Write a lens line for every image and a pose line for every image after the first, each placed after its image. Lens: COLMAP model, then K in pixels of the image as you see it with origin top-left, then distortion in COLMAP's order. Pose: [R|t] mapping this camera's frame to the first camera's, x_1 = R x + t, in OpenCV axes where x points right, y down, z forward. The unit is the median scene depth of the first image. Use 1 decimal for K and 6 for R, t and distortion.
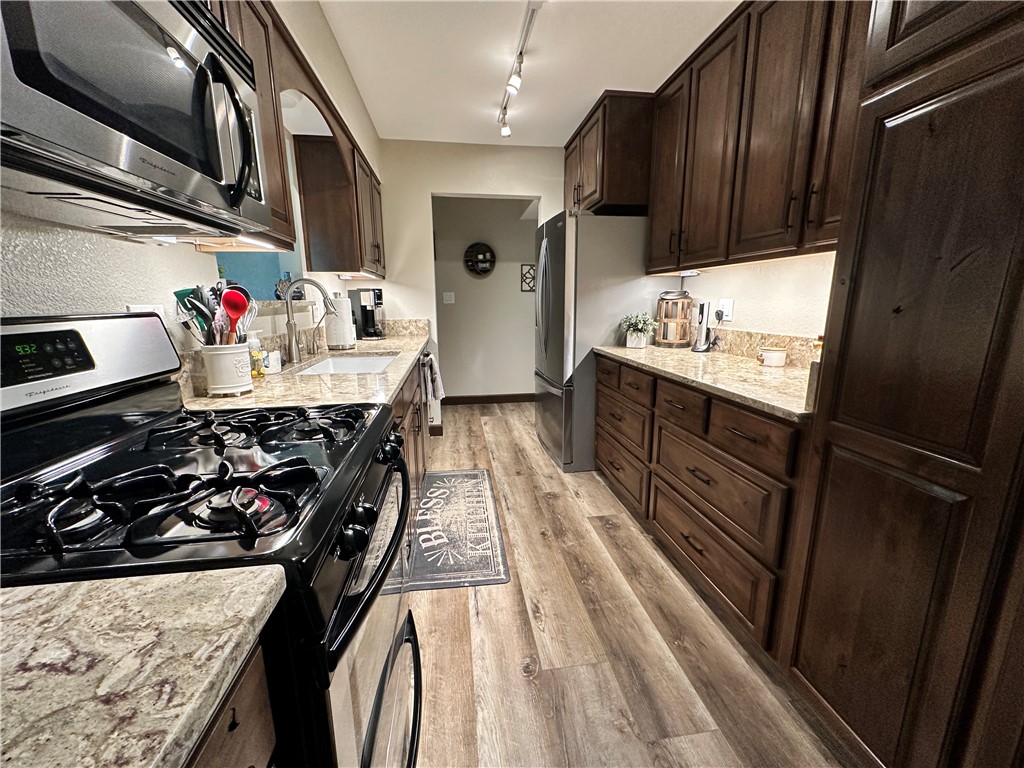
lens RADIAL K [[405.8, 0, 508.4], [0, 405.8, 383.1], [0, 0, 1]] dist [-0.000267, -0.000162]
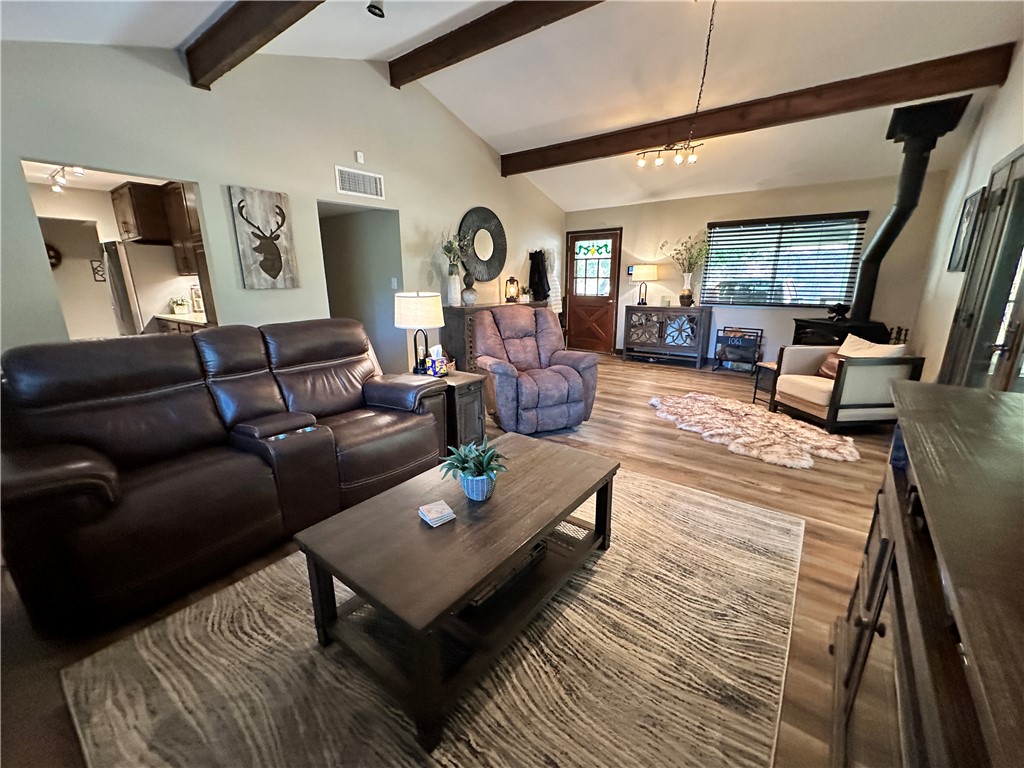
lens RADIAL K [[418.0, 0, 513.8], [0, 418.0, 384.8], [0, 0, 1]] dist [-0.001051, 0.000096]
pose [[0.705548, -0.172984, 0.687225, 0.001362], [0.142808, 0.984562, 0.101213, 0.295052], [-0.694124, 0.026731, 0.719359, -1.665926]]
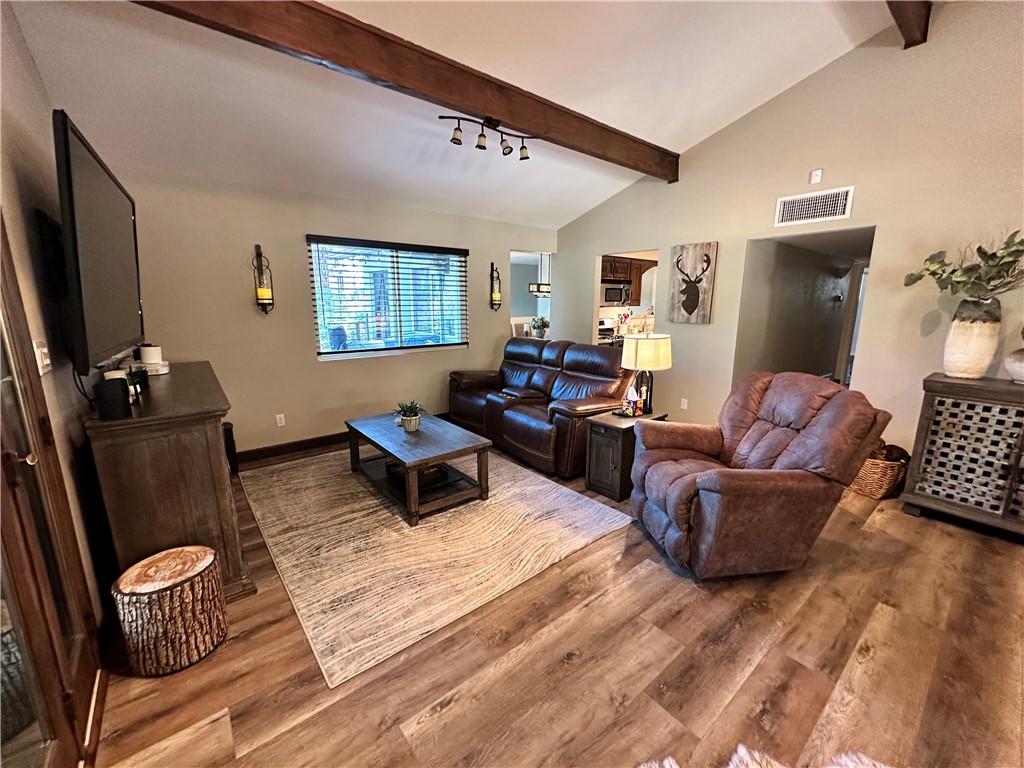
lens RADIAL K [[429.0, 0, 512.1], [0, 429.0, 384.1], [0, 0, 1]] dist [-0.001765, 0.000060]
pose [[0.514817, 0.177917, -0.838635, 1.732700], [-0.182144, 0.978594, 0.095796, 0.202241], [0.837727, 0.103435, 0.536203, -1.604309]]
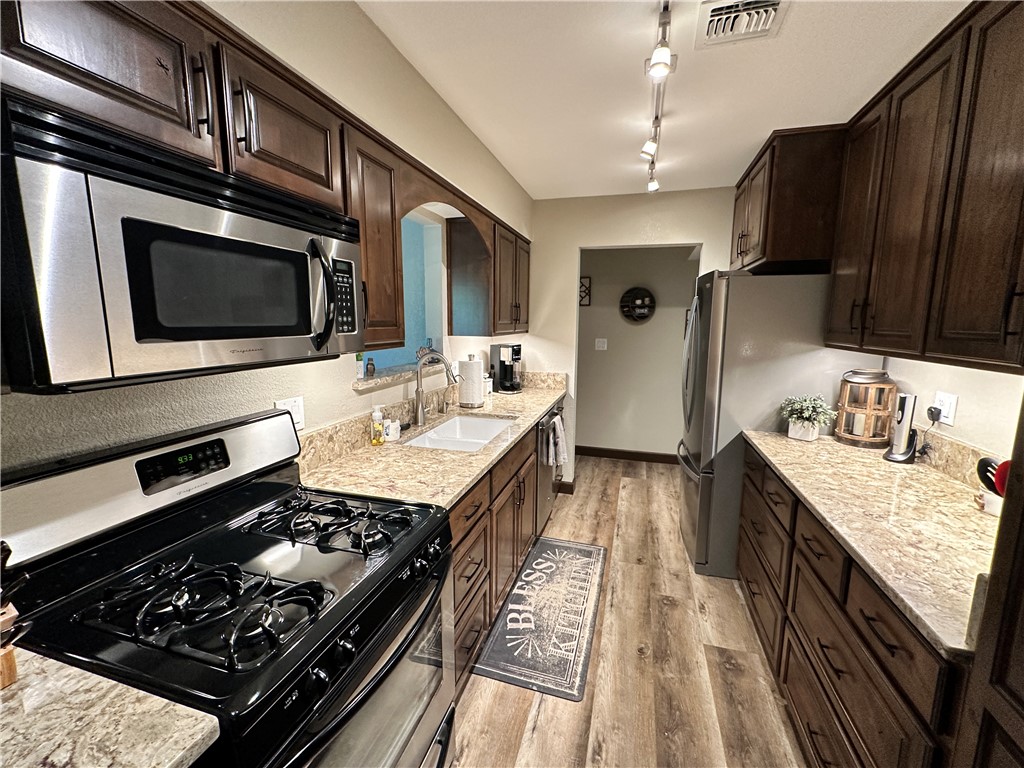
lens RADIAL K [[429.0, 0, 512.1], [0, 429.0, 384.1], [0, 0, 1]] dist [-0.001765, 0.000060]
pose [[0.911002, 0.075047, -0.405515, 0.141677], [-0.096065, 0.994870, -0.031695, -0.121216], [0.401056, 0.067830, 0.913539, 0.013811]]
